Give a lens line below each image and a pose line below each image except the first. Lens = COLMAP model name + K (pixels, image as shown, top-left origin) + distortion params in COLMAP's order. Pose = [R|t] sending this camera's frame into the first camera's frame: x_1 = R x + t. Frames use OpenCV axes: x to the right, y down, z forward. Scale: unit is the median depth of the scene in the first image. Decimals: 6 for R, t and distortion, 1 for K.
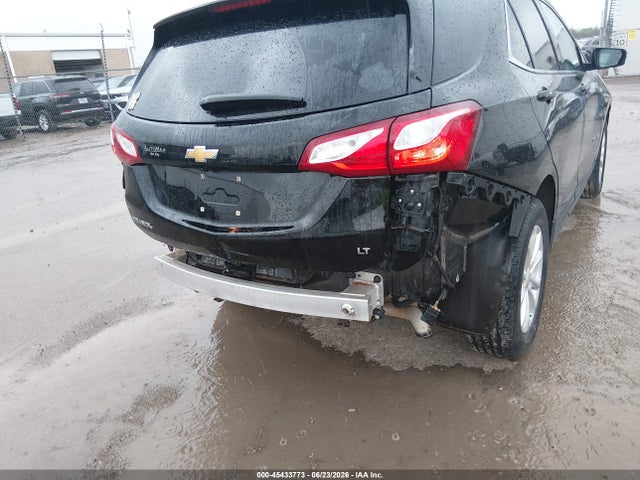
lens RADIAL K [[516.3, 0, 318.9], [0, 516.3, 244.2], [0, 0, 1]] dist [0.105425, -0.121928]
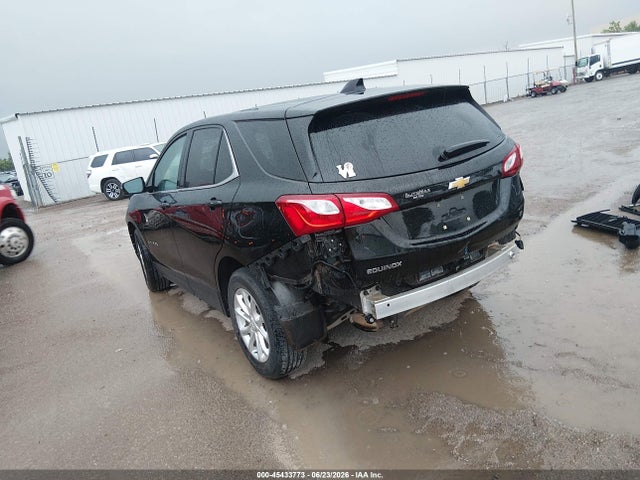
lens RADIAL K [[516.3, 0, 318.9], [0, 516.3, 244.2], [0, 0, 1]] dist [0.105425, -0.121928]
pose [[0.371174, -0.192985, 0.908288, -1.734404], [0.425839, 0.904616, 0.018185, -0.209419], [-0.825161, 0.380034, 0.417950, 0.760472]]
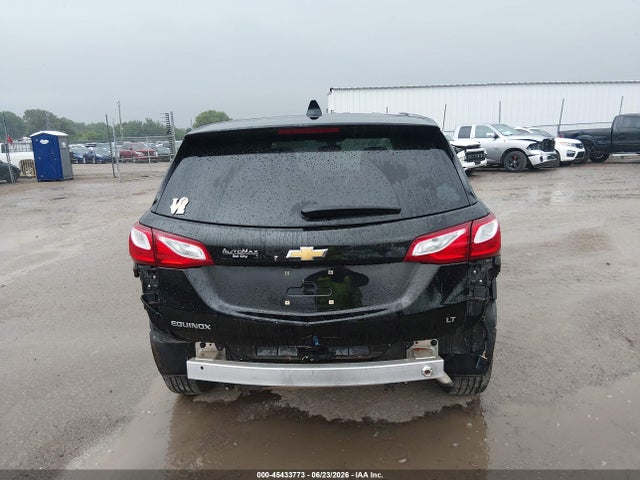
lens RADIAL K [[516.3, 0, 318.9], [0, 516.3, 244.2], [0, 0, 1]] dist [0.105425, -0.121928]
pose [[0.855822, -0.046652, 0.515163, -0.773671], [0.127396, 0.984257, -0.122507, -0.050081], [-0.501338, 0.170474, 0.848292, 0.016195]]
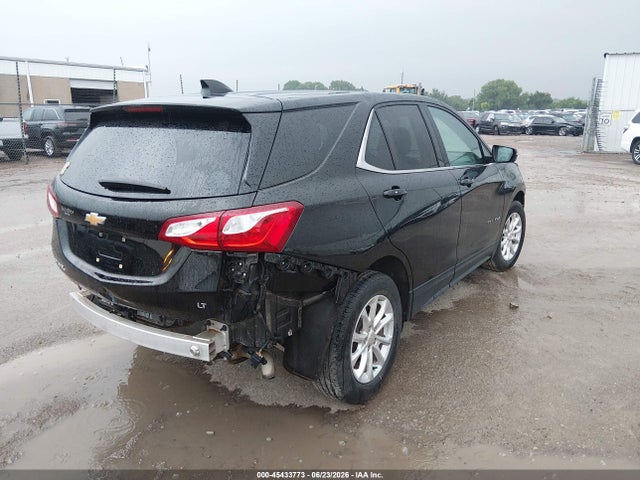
lens RADIAL K [[516.3, 0, 318.9], [0, 516.3, 244.2], [0, 0, 1]] dist [0.105425, -0.121928]
pose [[0.995985, 0.089427, -0.004061, 0.332850], [-0.089467, 0.992830, -0.079271, -0.056717], [-0.003057, 0.079316, 0.996845, -0.289776]]
